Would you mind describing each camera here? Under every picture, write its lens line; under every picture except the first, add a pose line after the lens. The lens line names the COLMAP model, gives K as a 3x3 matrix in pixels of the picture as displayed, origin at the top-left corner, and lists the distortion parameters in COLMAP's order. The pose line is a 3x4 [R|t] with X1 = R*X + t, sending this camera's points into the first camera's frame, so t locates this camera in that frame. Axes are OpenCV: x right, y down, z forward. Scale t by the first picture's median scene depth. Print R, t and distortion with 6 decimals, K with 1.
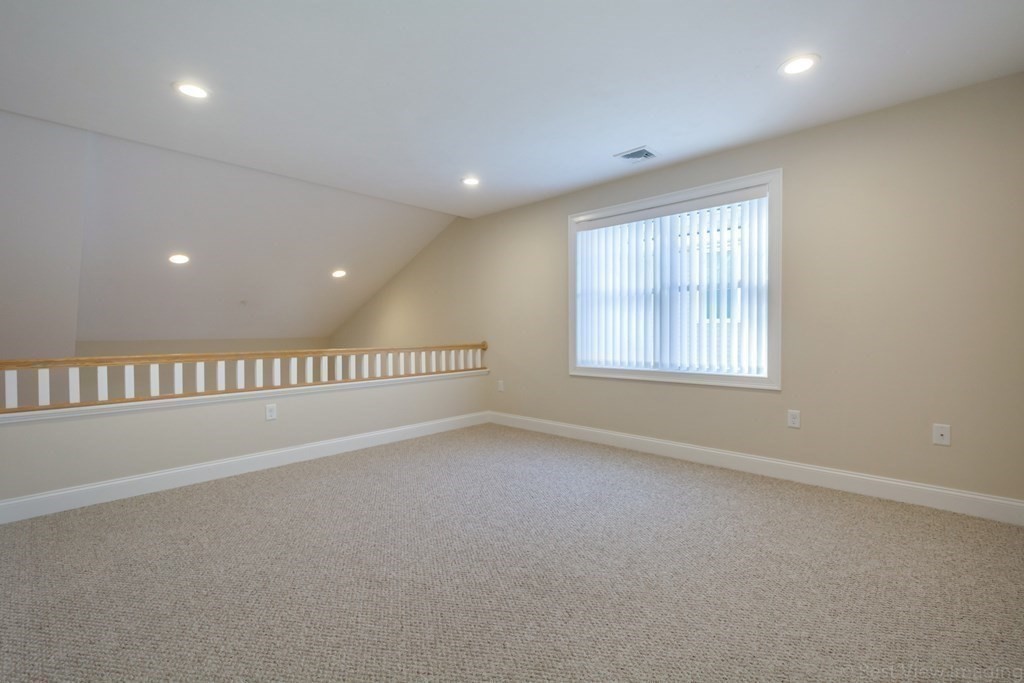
lens RADIAL K [[444.1, 0, 520.2], [0, 444.1, 340.4], [0, 0, 1]] dist [0.000969, 0.000246]
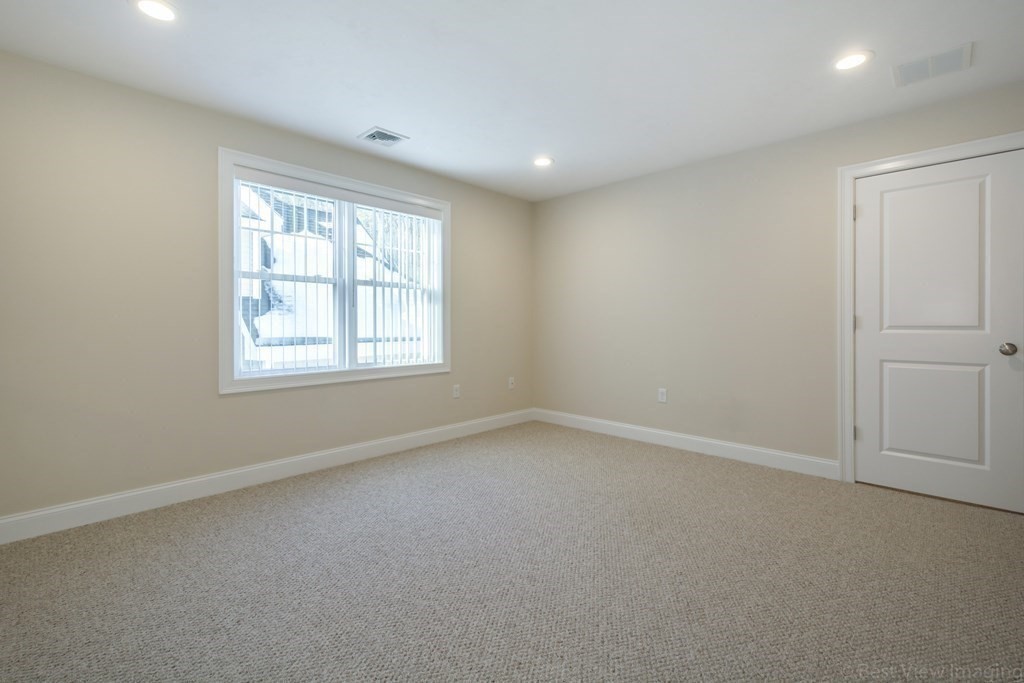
lens RADIAL K [[450.4, 0, 512.8], [0, 450.4, 328.0], [0, 0, 1]] dist [0.002259, 0.000123]
pose [[0.021624, -0.002290, 0.999764, -0.755896], [0.017301, 0.999848, 0.001916, -0.016492], [-0.999616, 0.017255, 0.021661, 0.805529]]
